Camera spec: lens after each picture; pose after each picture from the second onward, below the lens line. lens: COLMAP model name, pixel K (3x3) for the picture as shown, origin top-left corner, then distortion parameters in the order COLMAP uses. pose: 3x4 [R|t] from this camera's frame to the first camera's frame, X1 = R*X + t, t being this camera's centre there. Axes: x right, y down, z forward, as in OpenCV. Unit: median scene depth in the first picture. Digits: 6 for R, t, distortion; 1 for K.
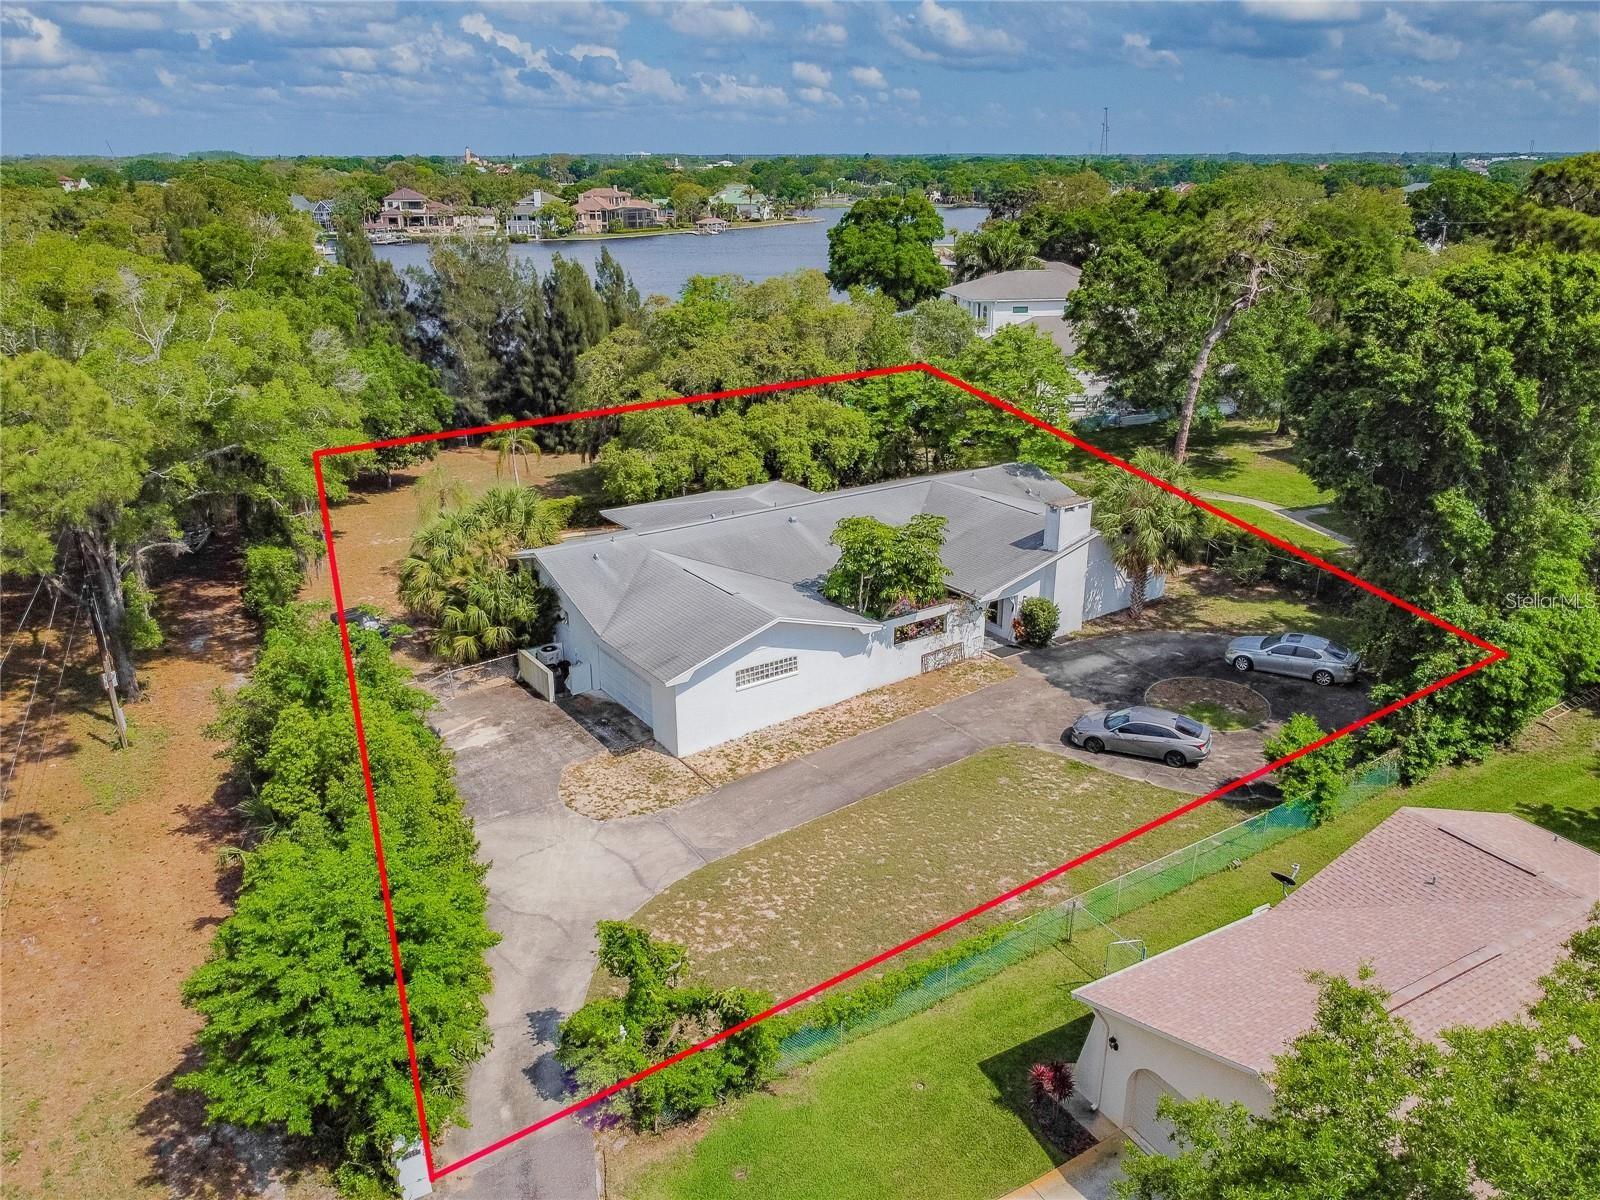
lens RADIAL K [[1218.9, 0, 800.0], [0, 1218.9, 600.0], [0, 0, 1]] dist [0.001903, -0.001214]
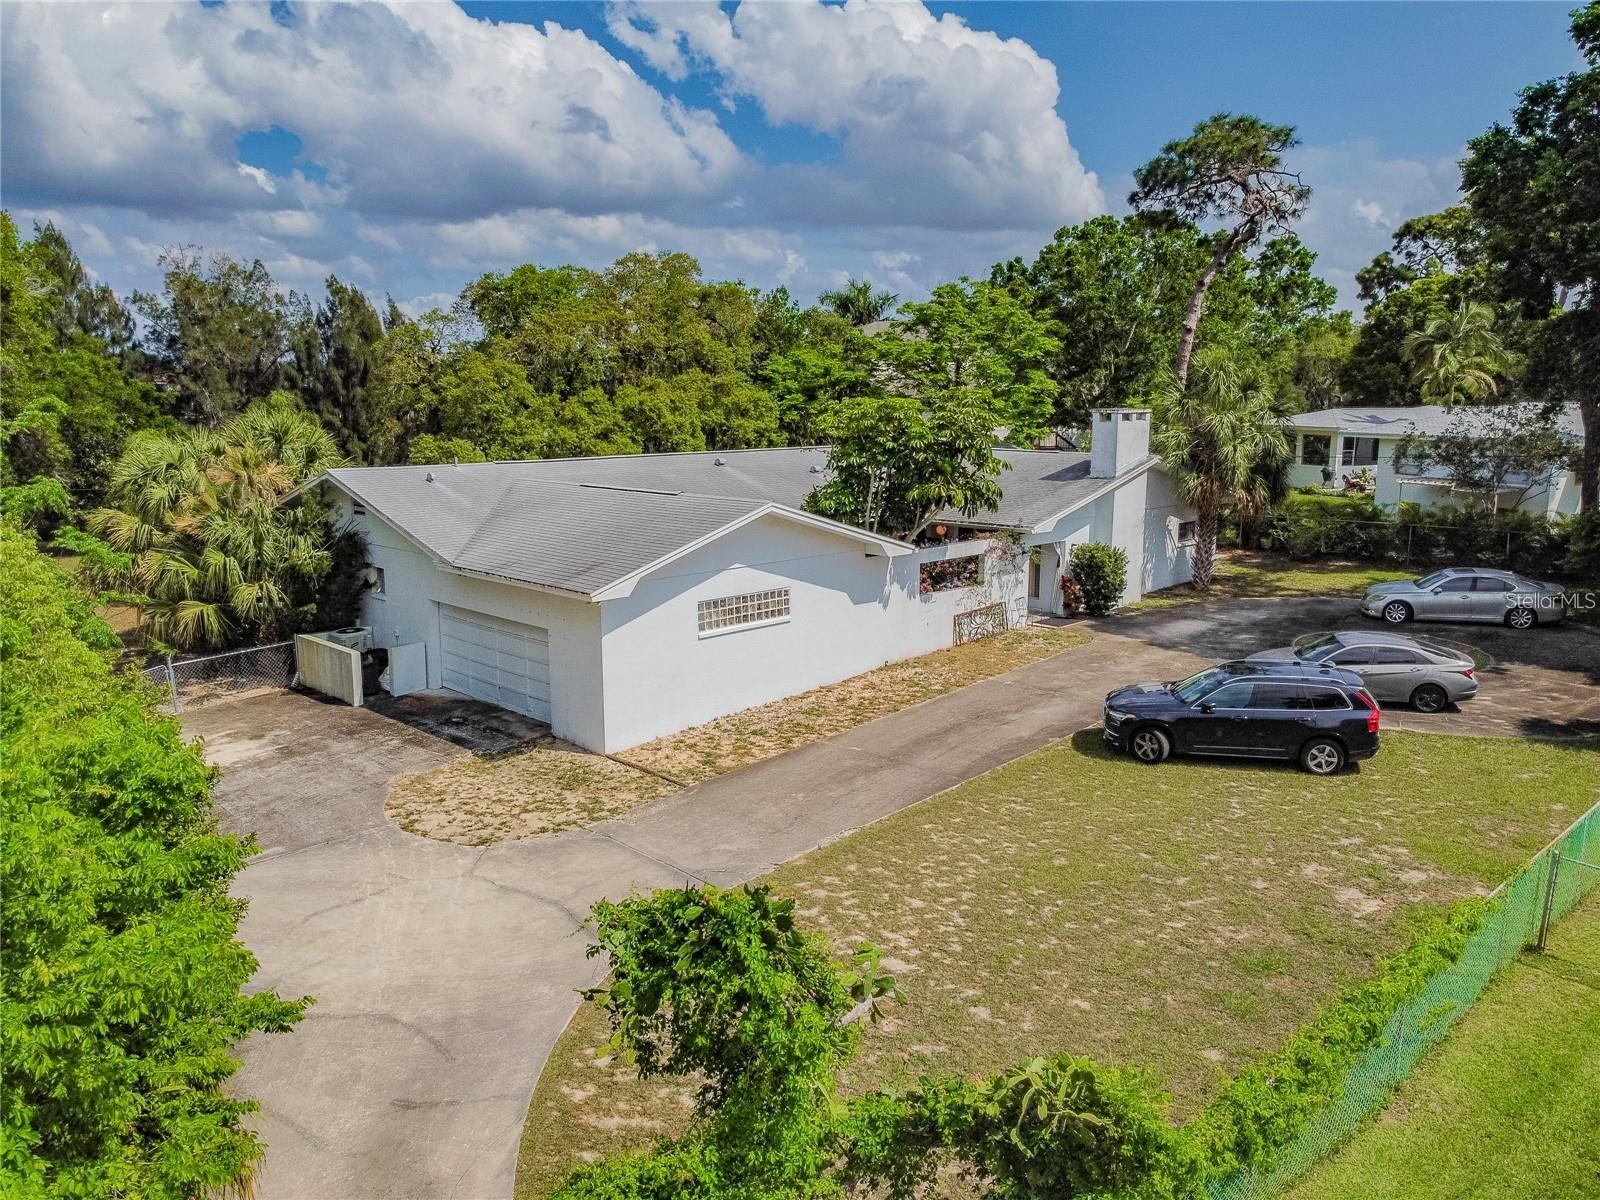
lens RADIAL K [[1218.9, 0, 800.0], [0, 1218.9, 600.0], [0, 0, 1]] dist [0.001903, -0.001214]
pose [[0.982574, -0.030899, 0.183286, -0.101366], [0.062409, 0.983684, -0.168732, 0.144307], [-0.175082, 0.177230, 0.968471, 0.392385]]
